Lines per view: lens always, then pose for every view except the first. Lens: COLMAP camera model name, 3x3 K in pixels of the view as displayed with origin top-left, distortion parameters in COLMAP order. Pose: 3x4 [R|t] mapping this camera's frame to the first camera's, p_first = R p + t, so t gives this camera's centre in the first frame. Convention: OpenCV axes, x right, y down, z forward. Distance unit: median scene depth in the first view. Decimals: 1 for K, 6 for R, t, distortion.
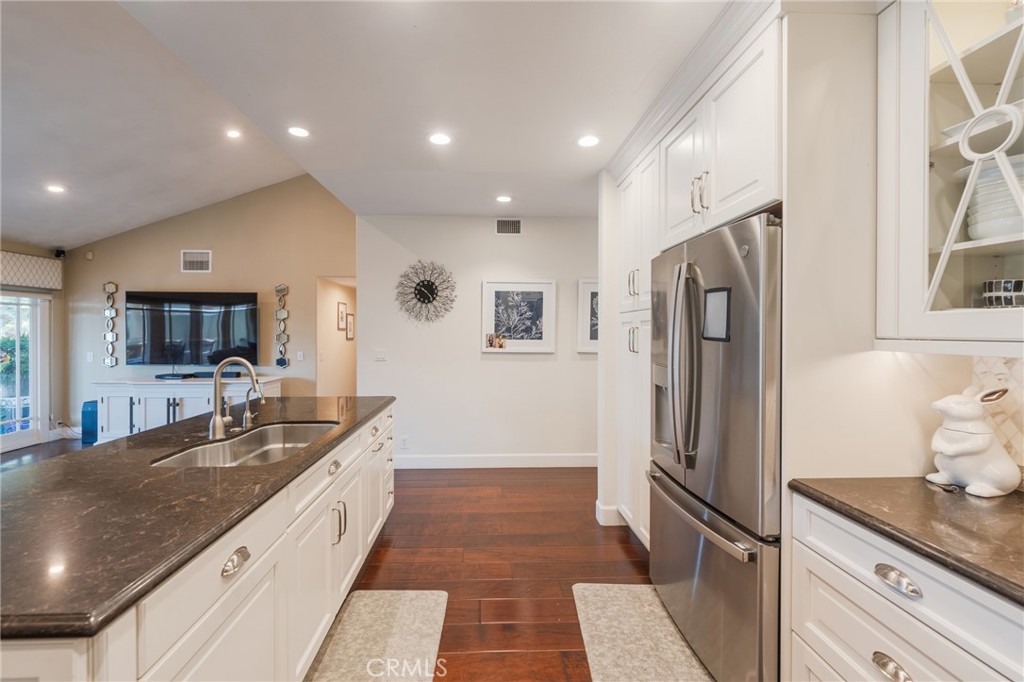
lens RADIAL K [[416.1, 0, 496.1], [0, 416.1, 333.1], [0, 0, 1]] dist [-0.001156, -0.000236]
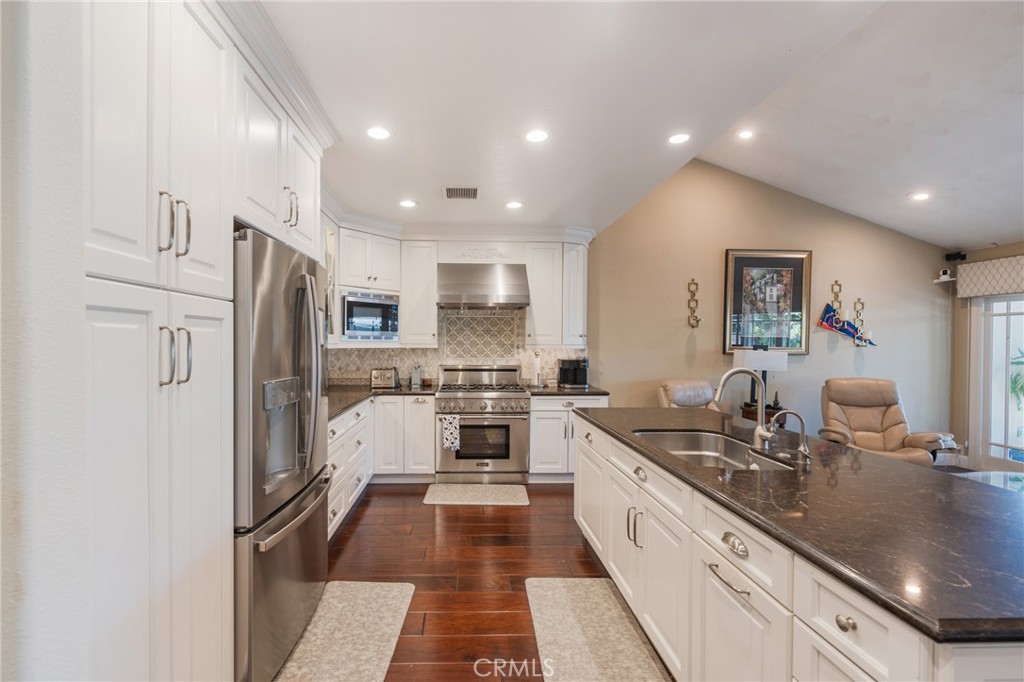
lens RADIAL K [[424.8, 0, 474.3], [0, 424.8, 347.2], [0, 0, 1]] dist [-0.000001, -0.000071]
pose [[-0.999945, -0.006177, 0.008461, 0.007035], [-0.006077, 0.999911, 0.011869, 0.000348], [-0.008534, 0.011817, -0.999894, 0.872152]]
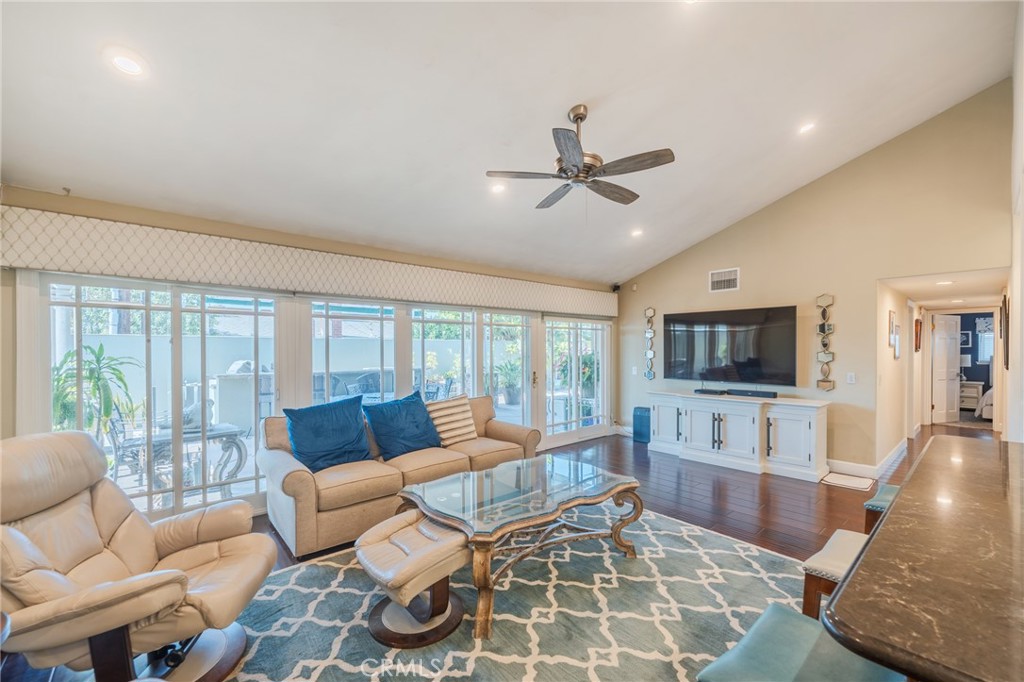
lens RADIAL K [[413.9, 0, 515.0], [0, 413.9, 353.7], [0, 0, 1]] dist [-0.000864, 0.000024]
pose [[0.632733, 0.003378, -0.774363, -0.331050], [0.001905, 0.999981, 0.005919, 0.000458], [0.774368, -0.005220, 0.632714, -0.049452]]
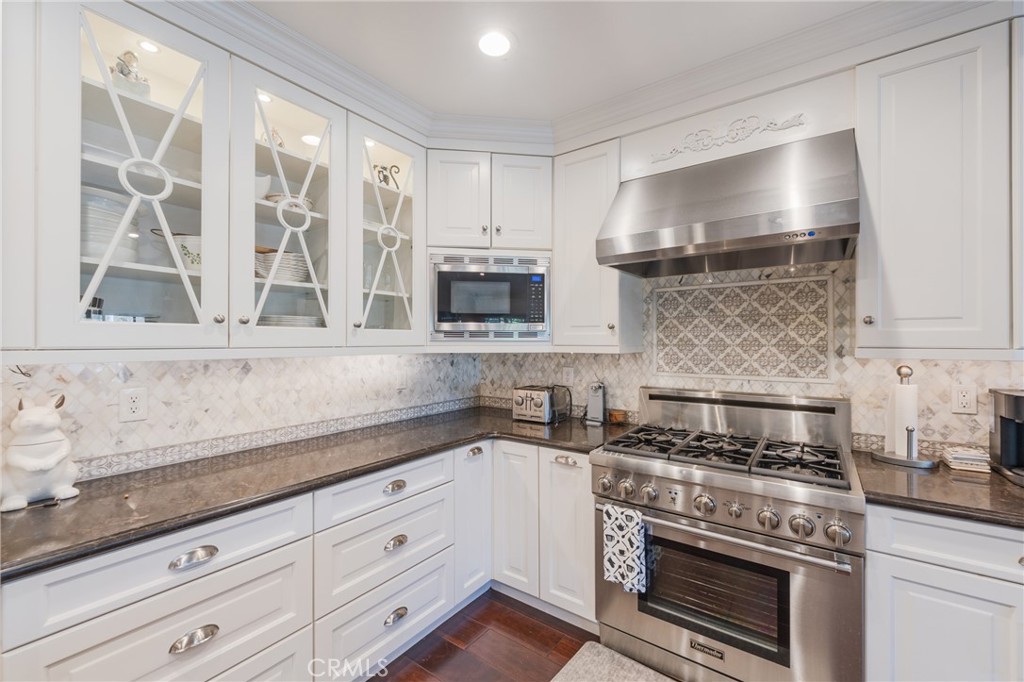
lens RADIAL K [[407.5, 0, 512.0], [0, 407.5, 341.0], [0, 0, 1]] dist [0.000453, -0.000122]
pose [[-0.778742, -0.000122, 0.627344, -0.098233], [0.001034, 0.999998, 0.001478, -0.000881], [-0.627343, 0.001800, -0.778741, 0.307940]]
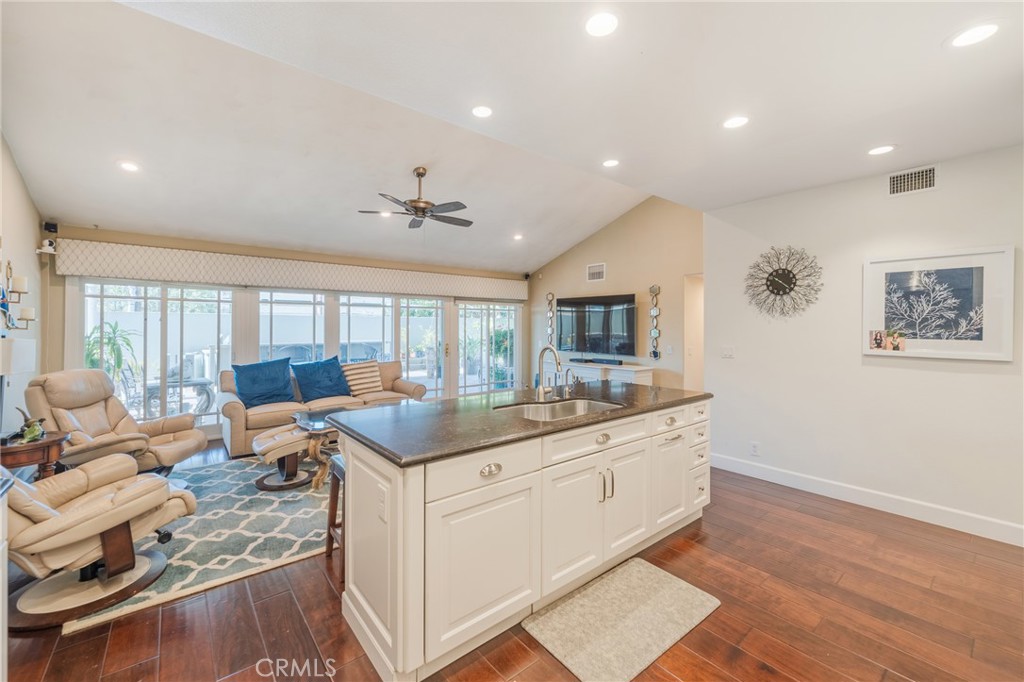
lens RADIAL K [[413.5, 0, 511.1], [0, 413.5, 324.3], [0, 0, 1]] dist [-0.002167, -0.000306]
pose [[0.605358, -0.004104, -0.795943, 0.176349], [-0.003988, 0.999959, -0.008189, -0.000705], [0.795944, 0.008131, 0.605316, 0.022319]]
